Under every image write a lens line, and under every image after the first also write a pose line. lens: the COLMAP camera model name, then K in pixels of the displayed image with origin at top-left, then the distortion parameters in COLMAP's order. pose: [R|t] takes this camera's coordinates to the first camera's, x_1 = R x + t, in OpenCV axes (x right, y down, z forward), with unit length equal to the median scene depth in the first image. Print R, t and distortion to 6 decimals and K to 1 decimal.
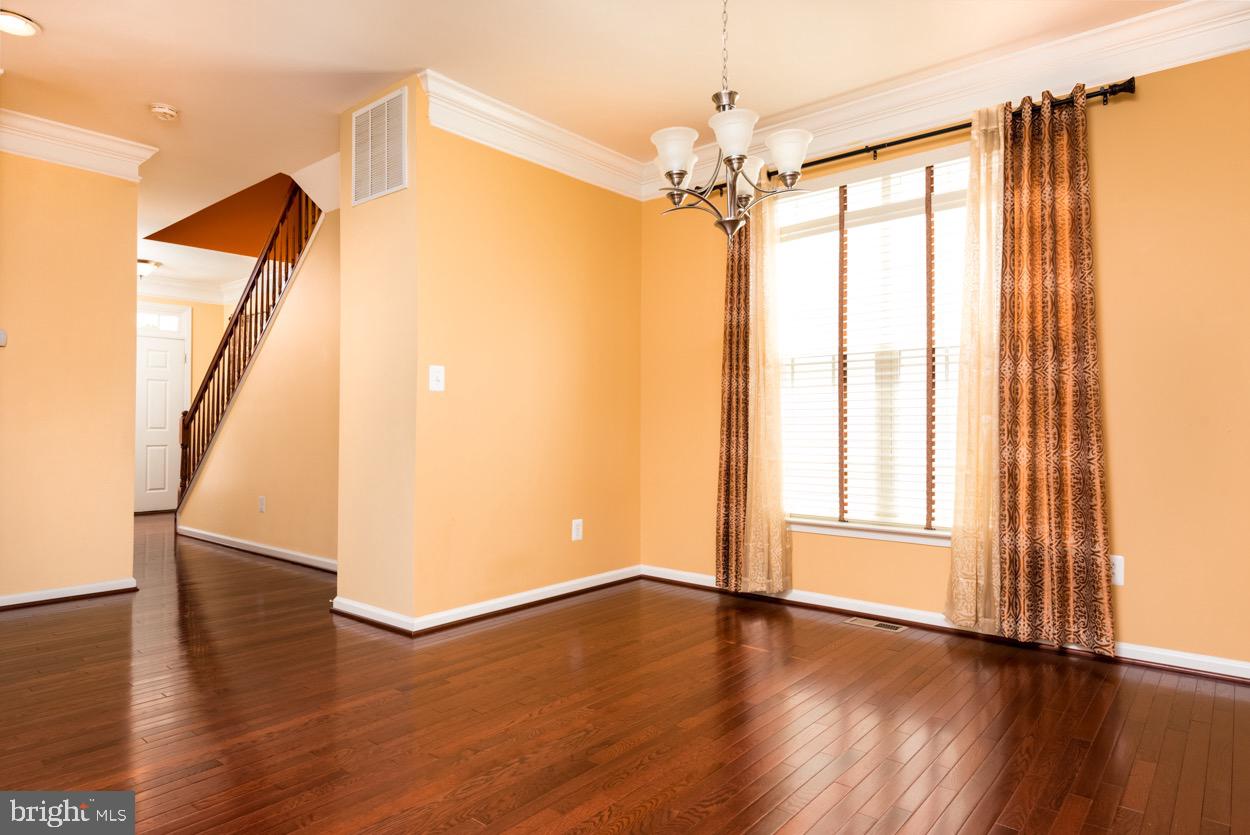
lens RADIAL K [[719.6, 0, 622.3], [0, 719.6, 422.7], [0, 0, 1]] dist [0.021197, -0.003795]
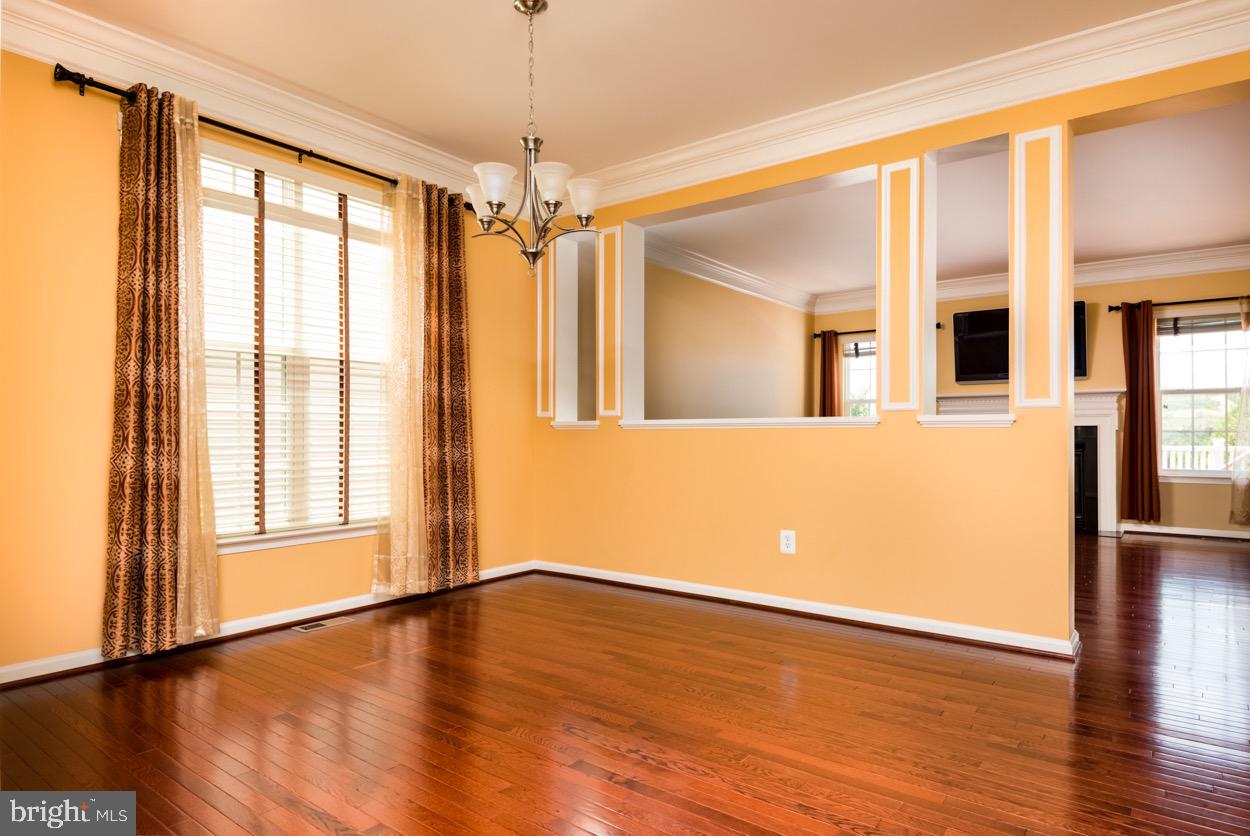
lens RADIAL K [[719.6, 0, 621.2], [0, 719.6, 430.7], [0, 0, 1]] dist [0.021197, -0.003795]
pose [[-0.038666, -0.003495, 0.999246, -0.665909], [-0.007720, 0.999965, 0.003199, -0.002099], [-0.999222, -0.007590, -0.038691, 0.596503]]
